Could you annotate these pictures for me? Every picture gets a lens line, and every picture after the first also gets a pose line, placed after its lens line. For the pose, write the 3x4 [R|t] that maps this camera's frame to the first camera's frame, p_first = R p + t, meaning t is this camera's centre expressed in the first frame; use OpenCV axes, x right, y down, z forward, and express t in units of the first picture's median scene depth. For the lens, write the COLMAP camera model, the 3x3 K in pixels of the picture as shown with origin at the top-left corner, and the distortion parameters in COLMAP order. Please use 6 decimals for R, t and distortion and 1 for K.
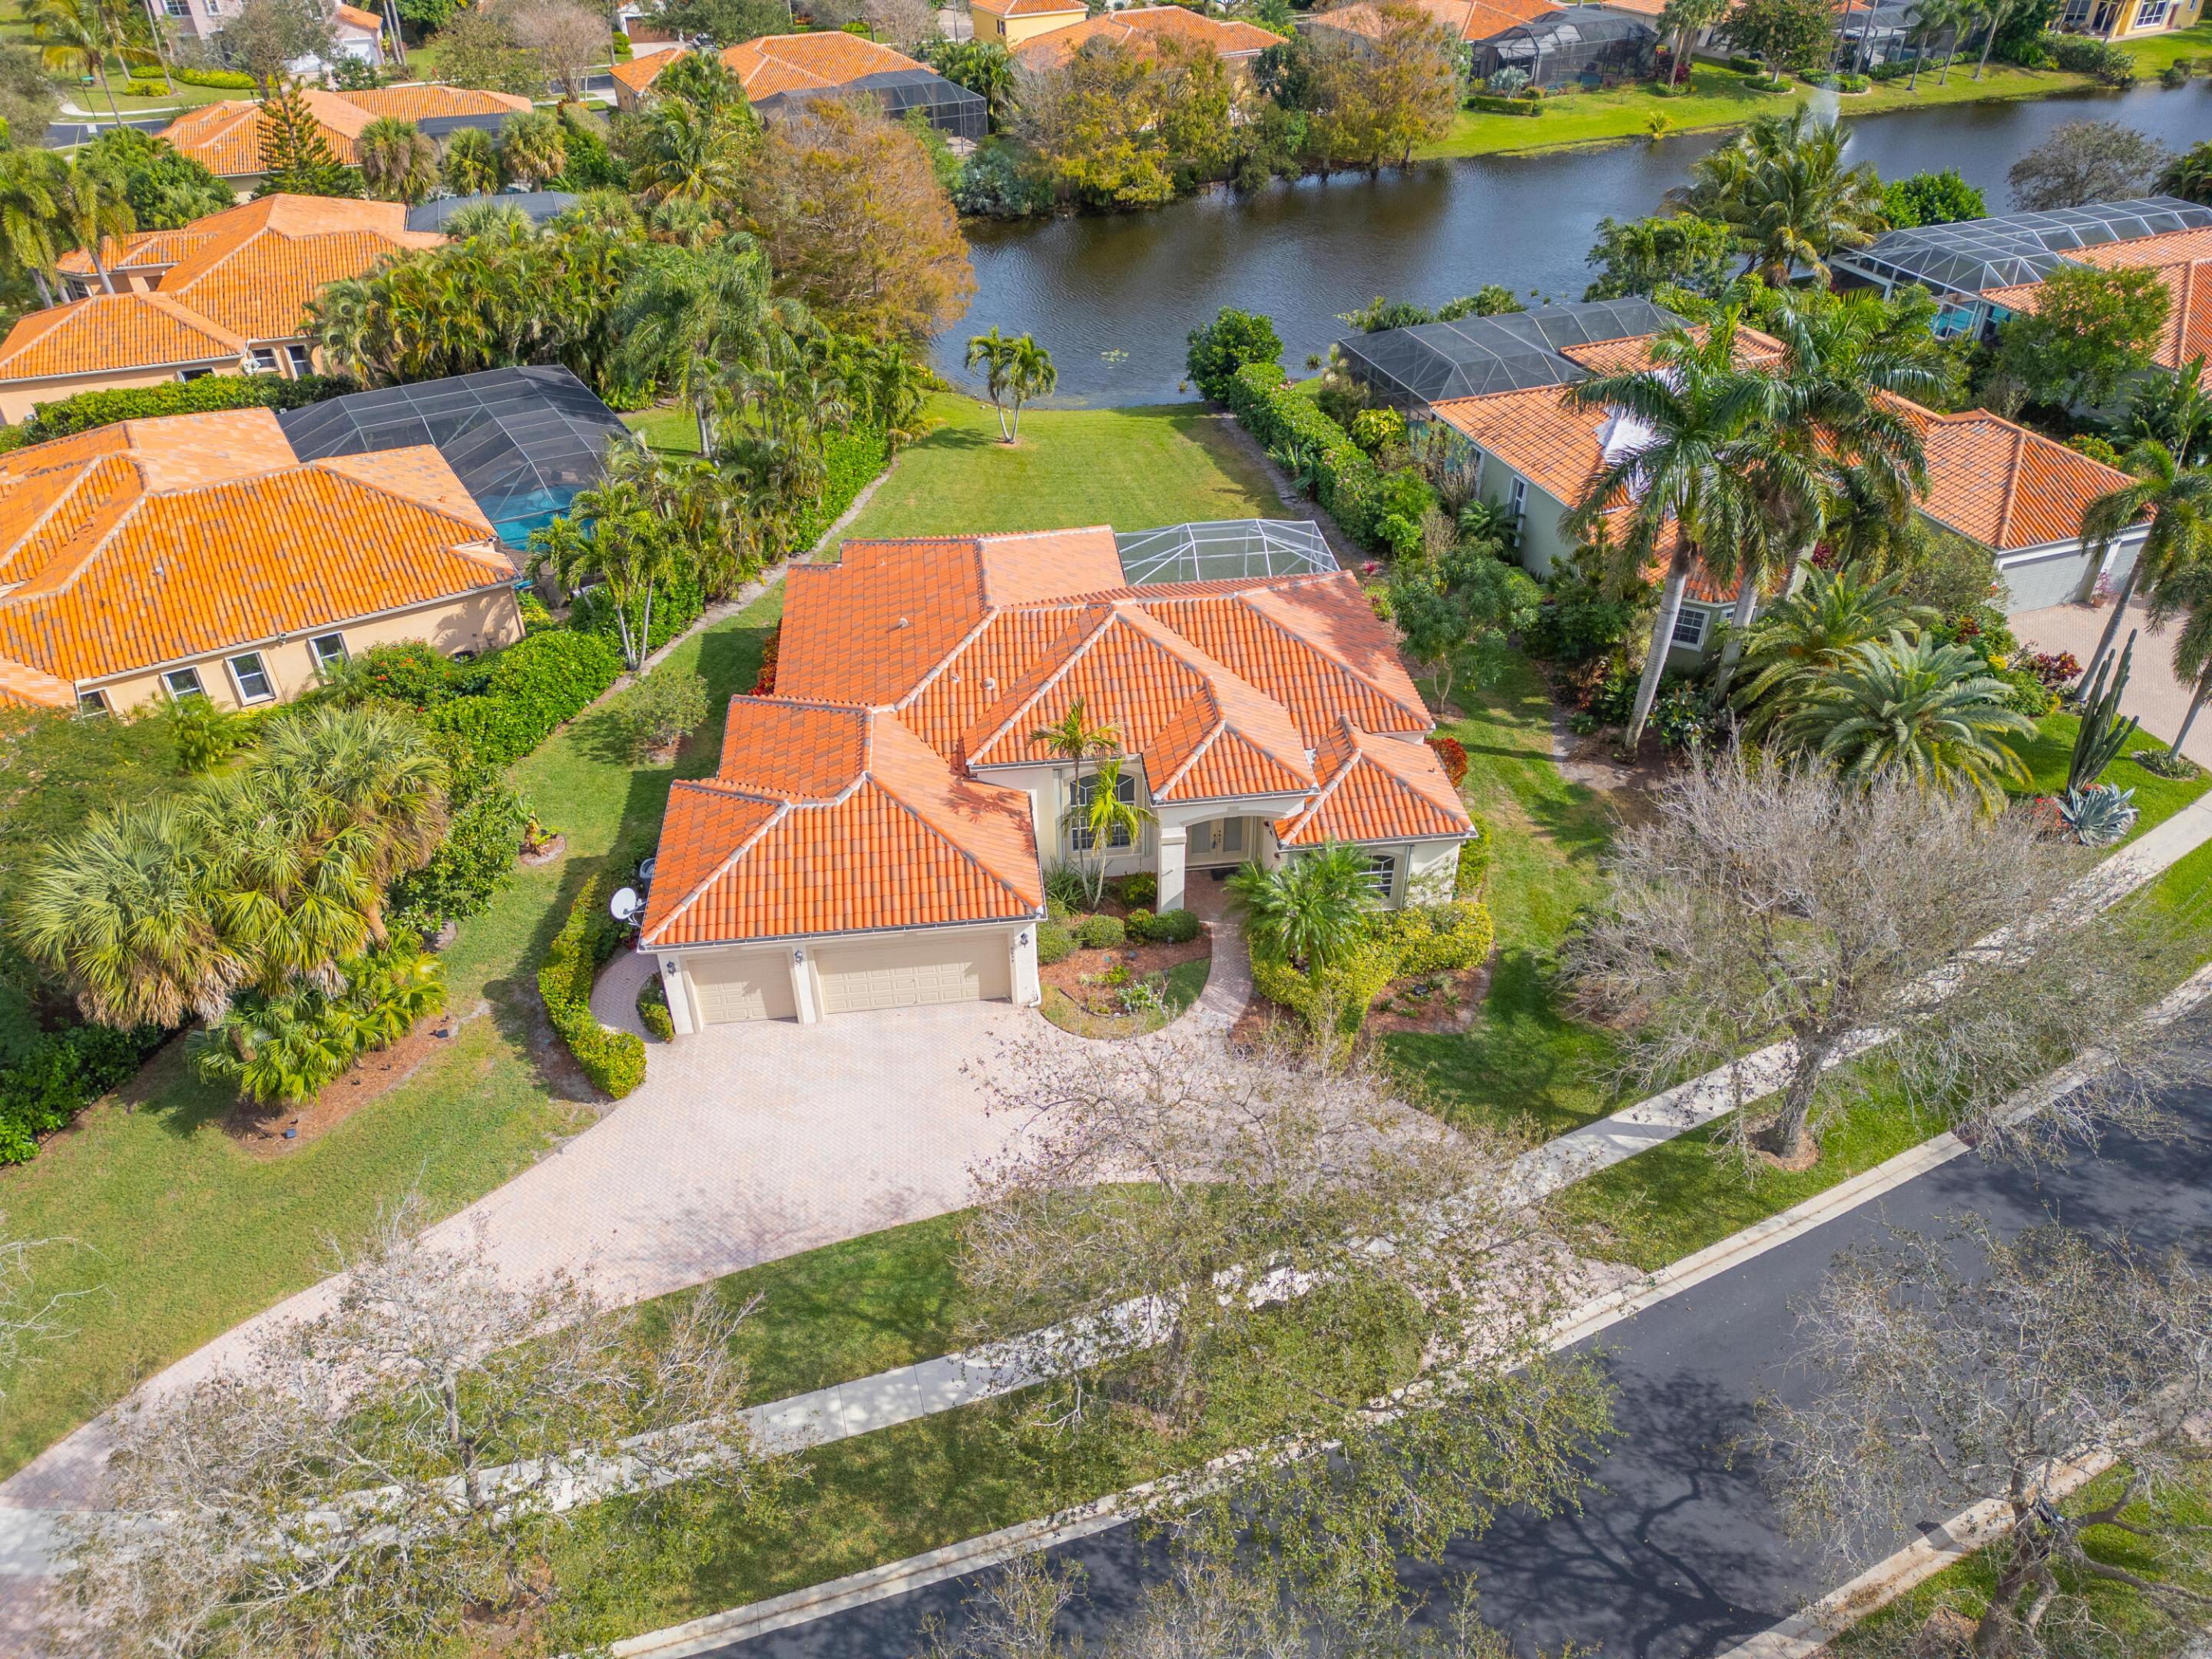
lens RADIAL K [[1561.9, 0, 1106.0], [0, 1561.9, 829.5], [0, 0, 1]] dist [0.071772, -0.082286]
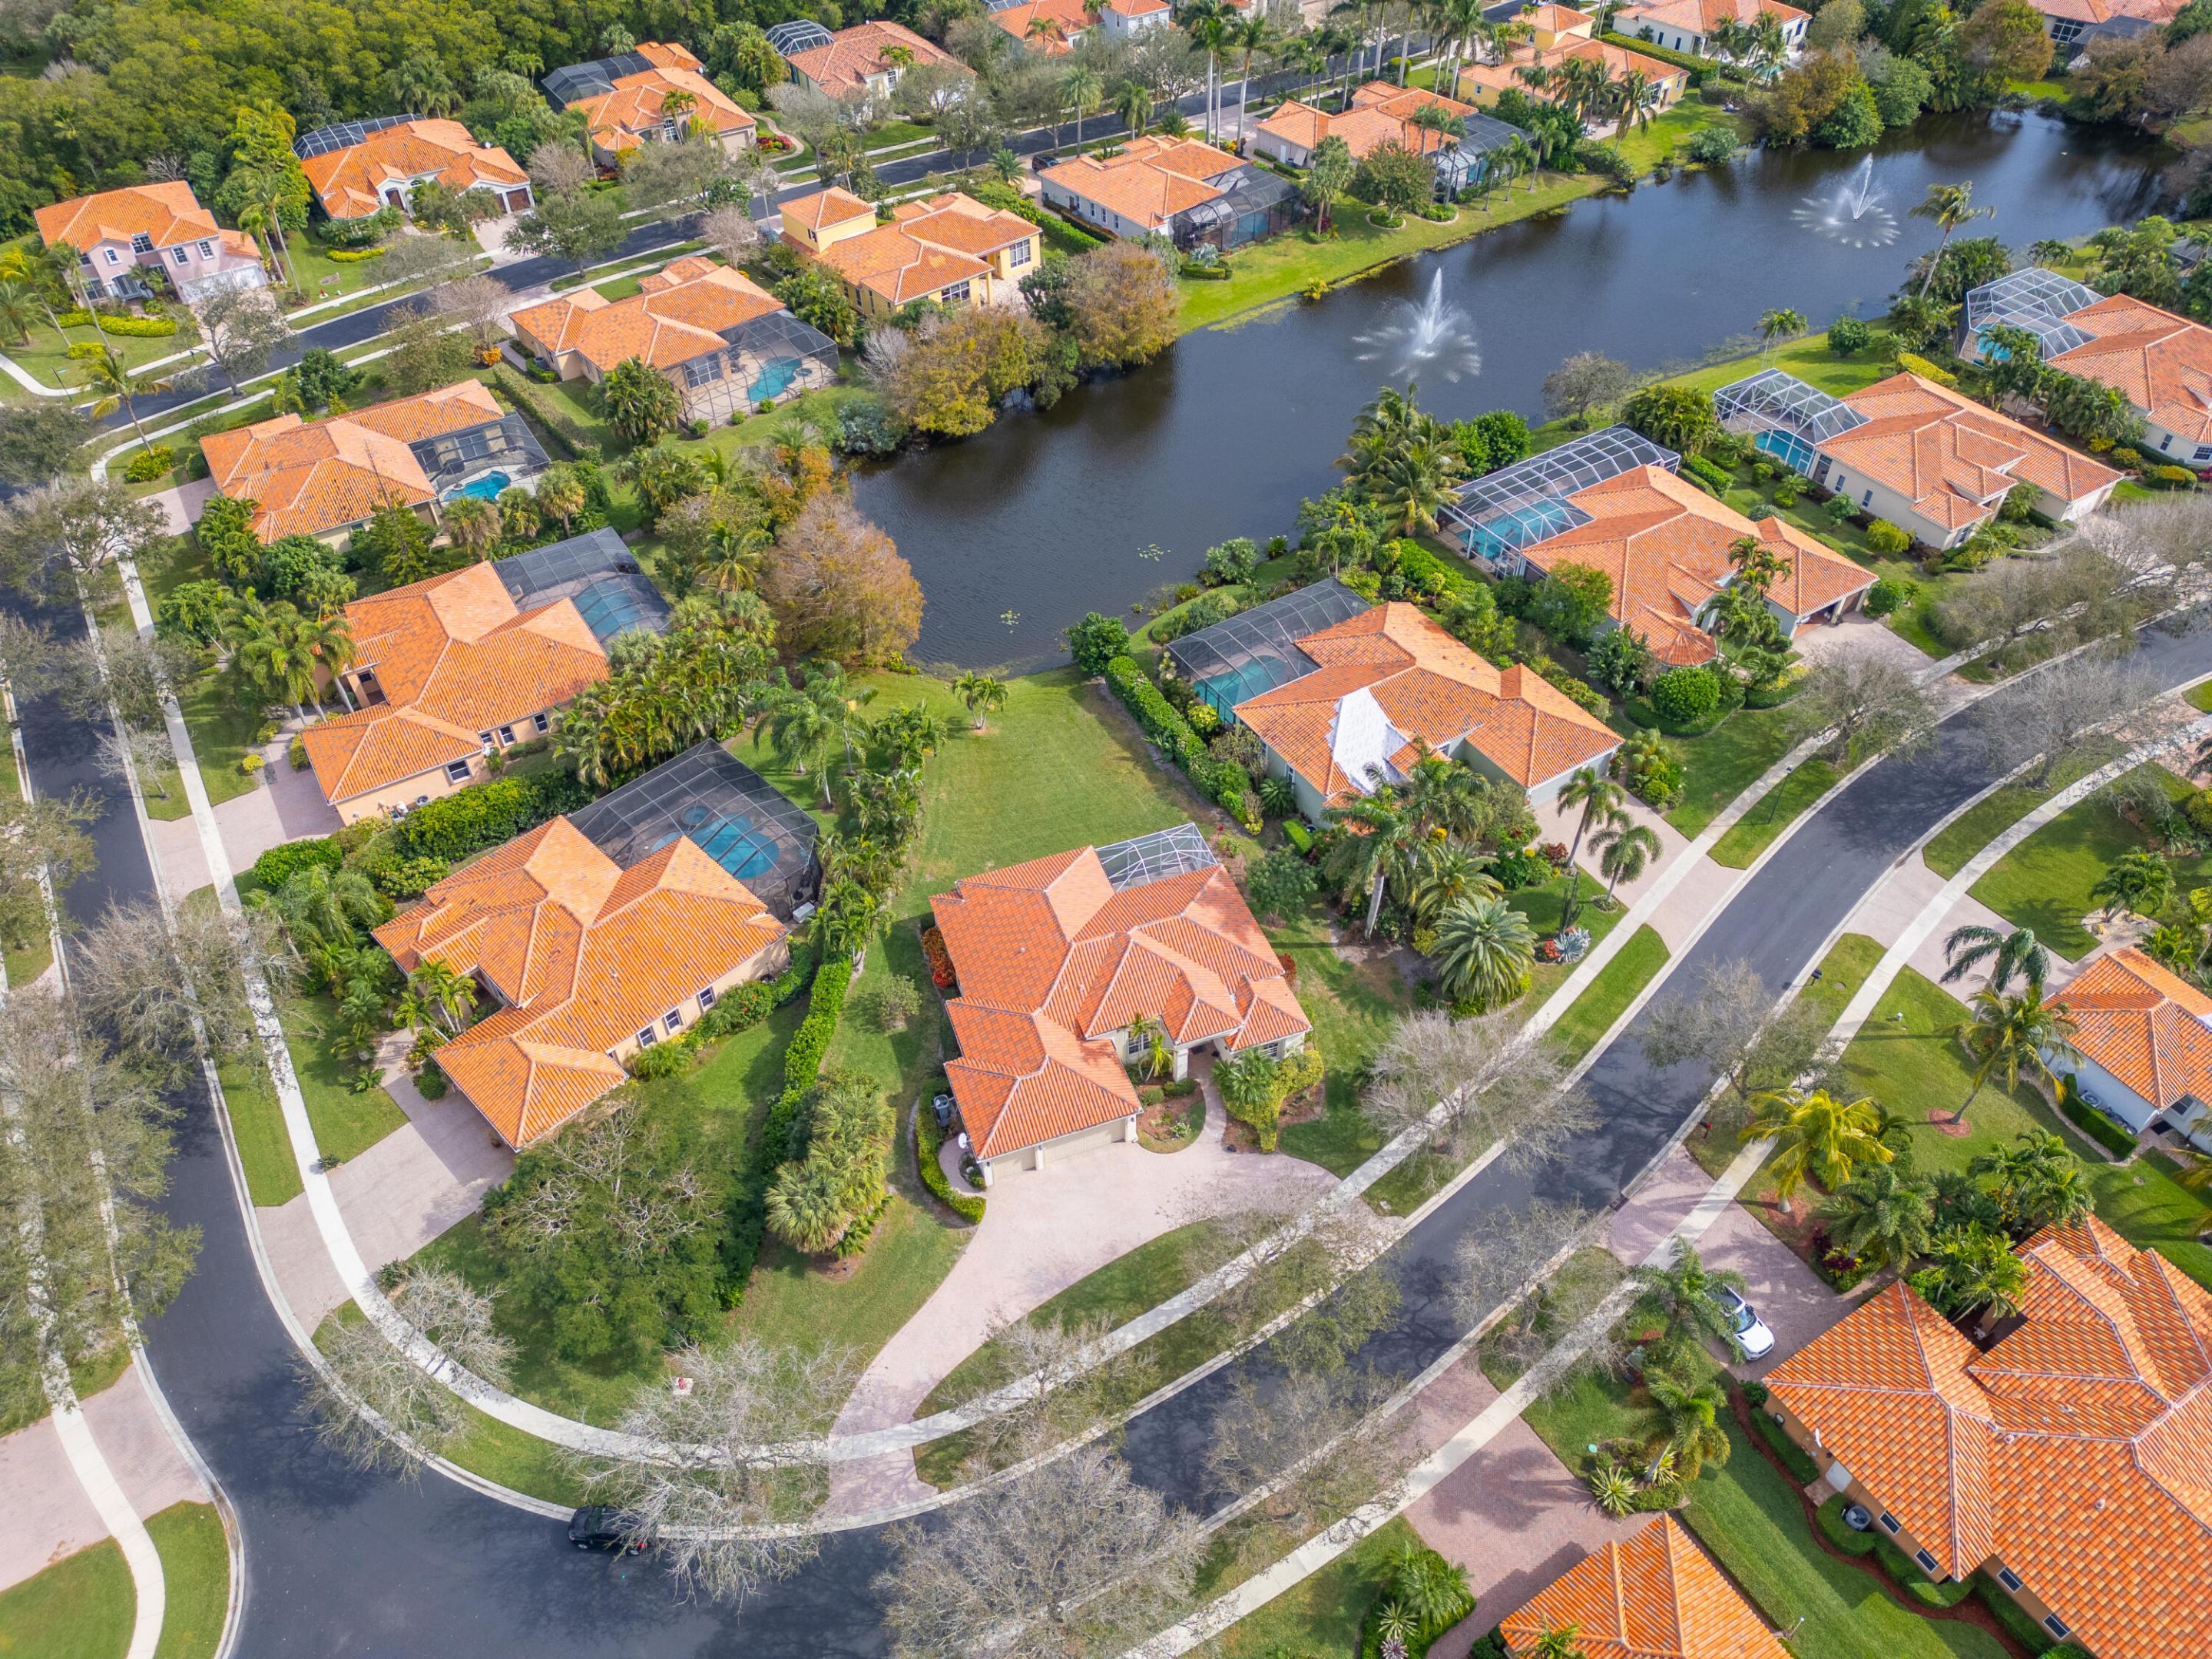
lens RADIAL K [[1561.9, 0, 1106.0], [0, 1561.9, 829.5], [0, 0, 1]] dist [0.071772, -0.082286]
pose [[0.974136, -0.164447, 0.154974, -0.352924], [0.138711, 0.976594, 0.164386, -0.682945], [-0.178379, -0.138638, 0.974146, -1.098682]]
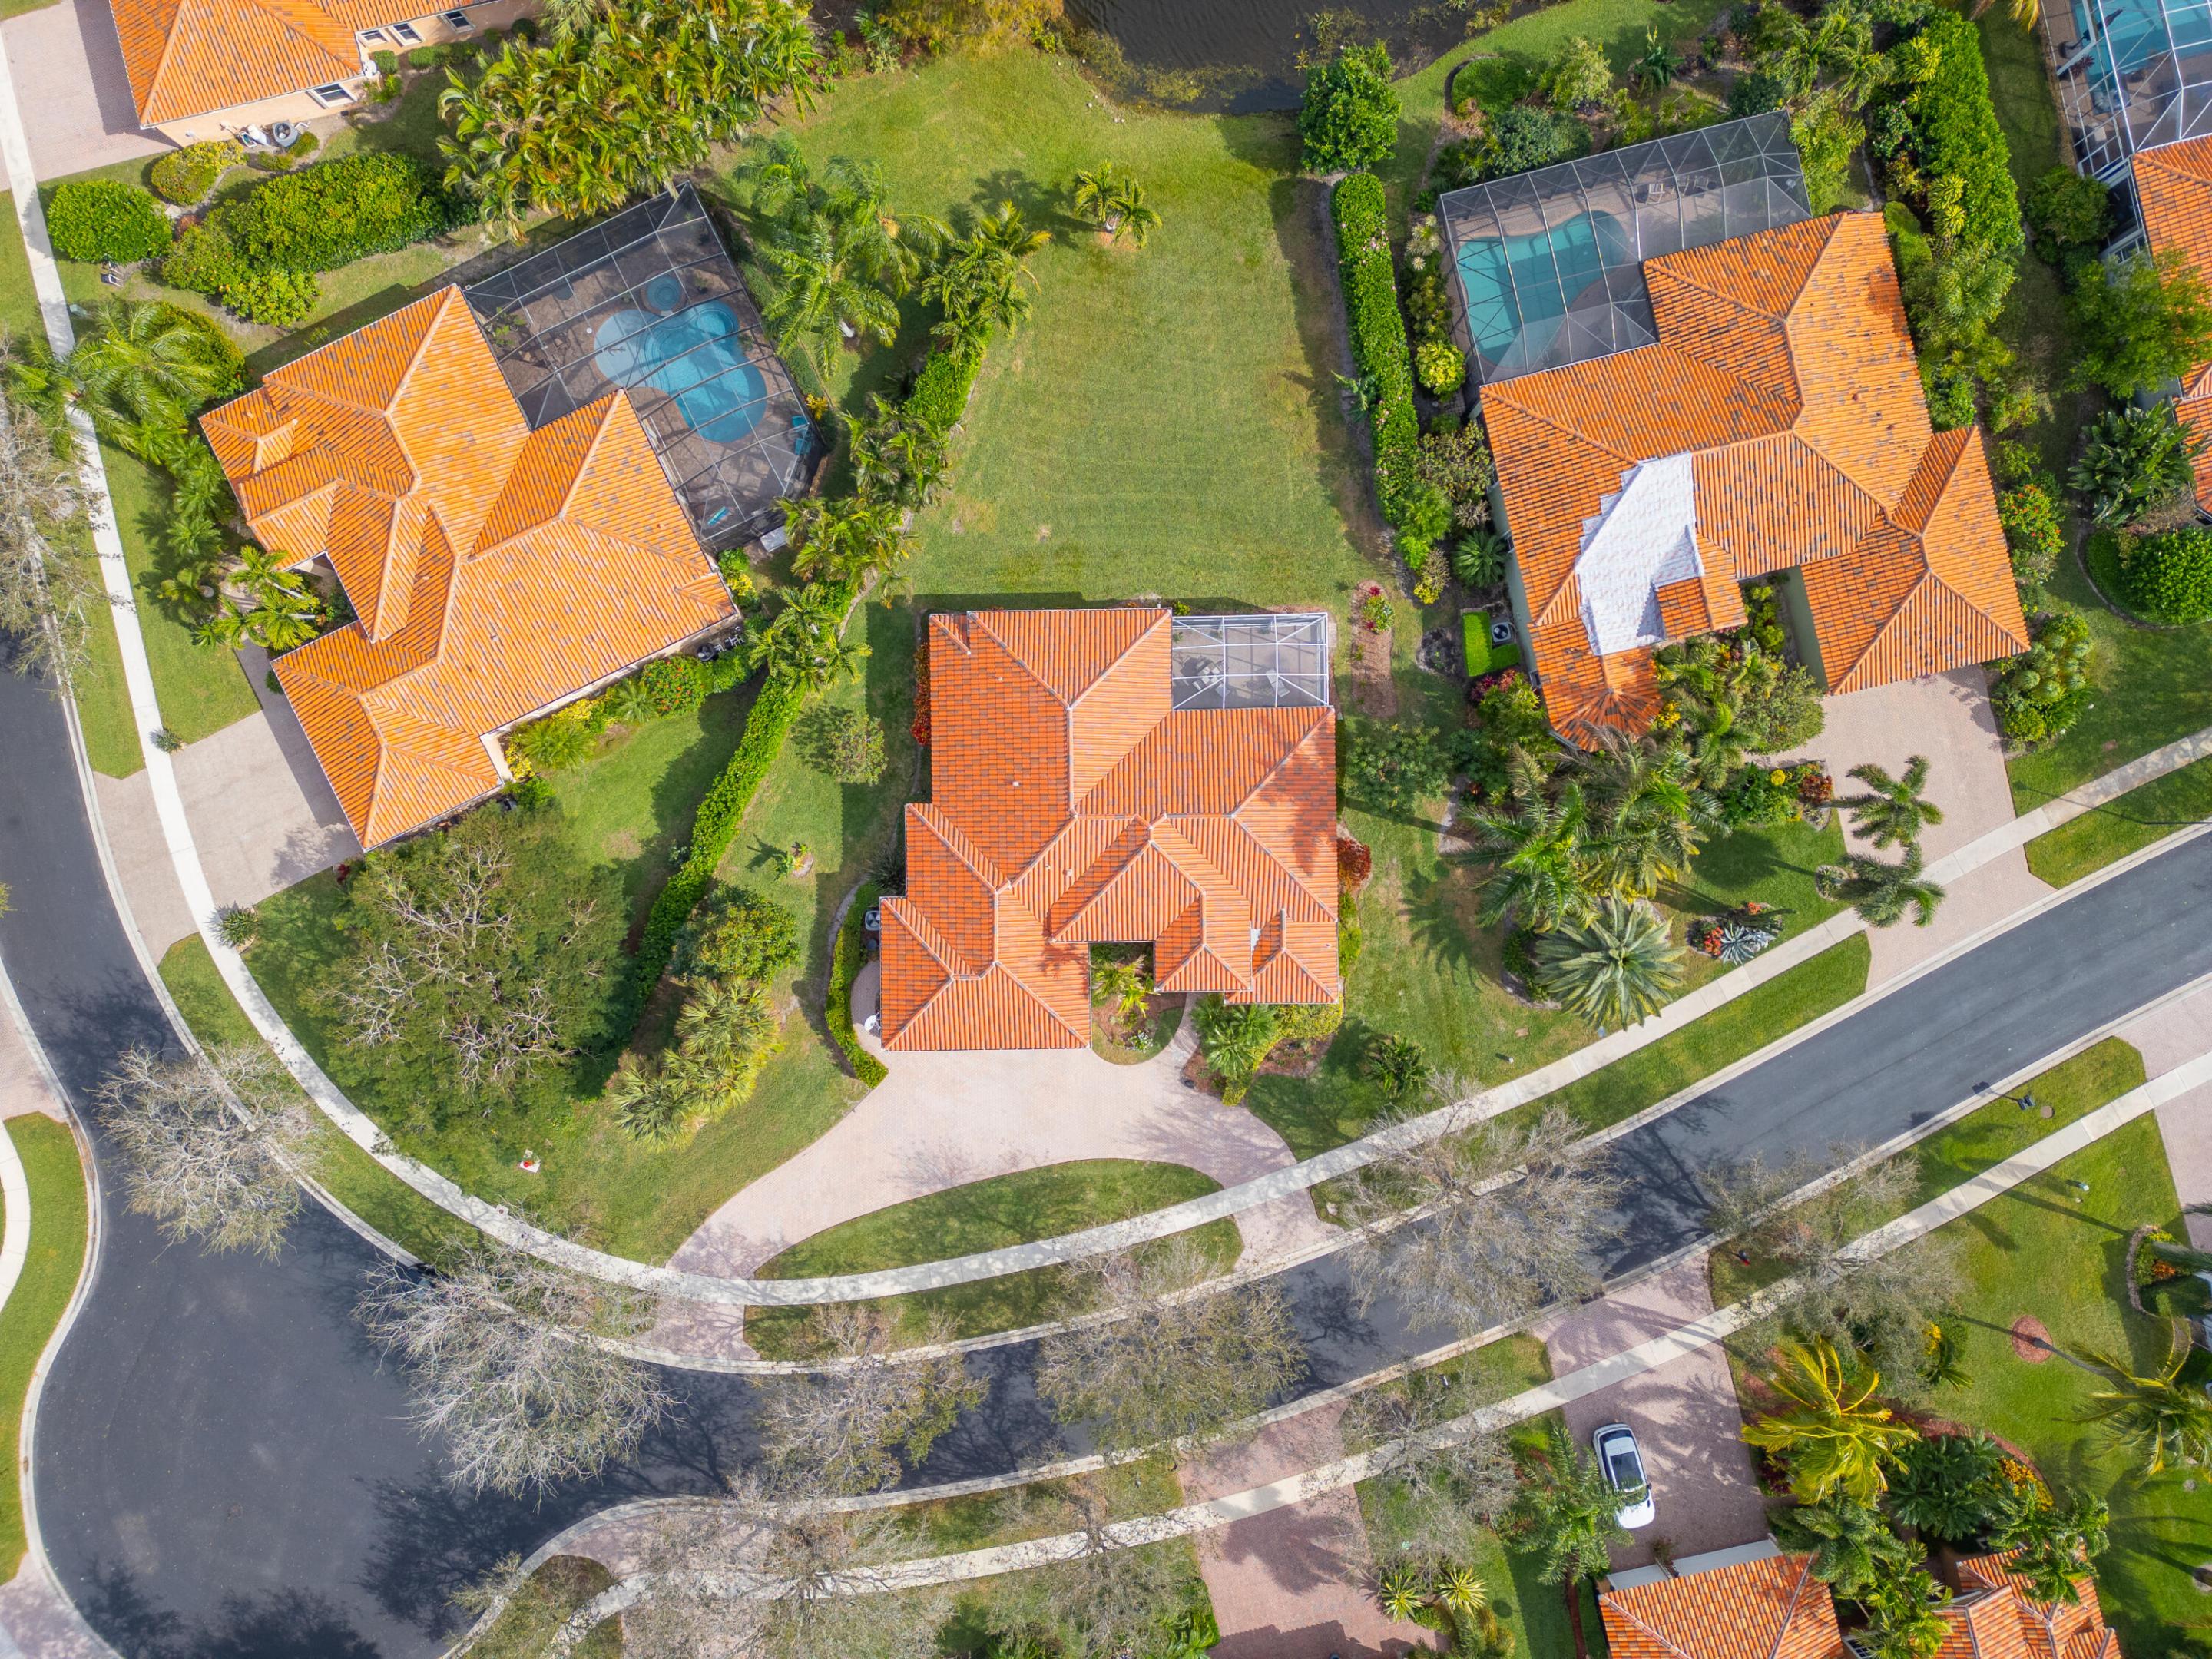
lens RADIAL K [[1561.9, 0, 1106.0], [0, 1561.9, 829.5], [0, 0, 1]] dist [0.071772, -0.082286]
pose [[0.995067, 0.098512, -0.011688, -0.022766], [-0.047561, 0.577140, 0.815259, -1.516382], [0.087058, -0.810682, 0.578978, 0.110865]]
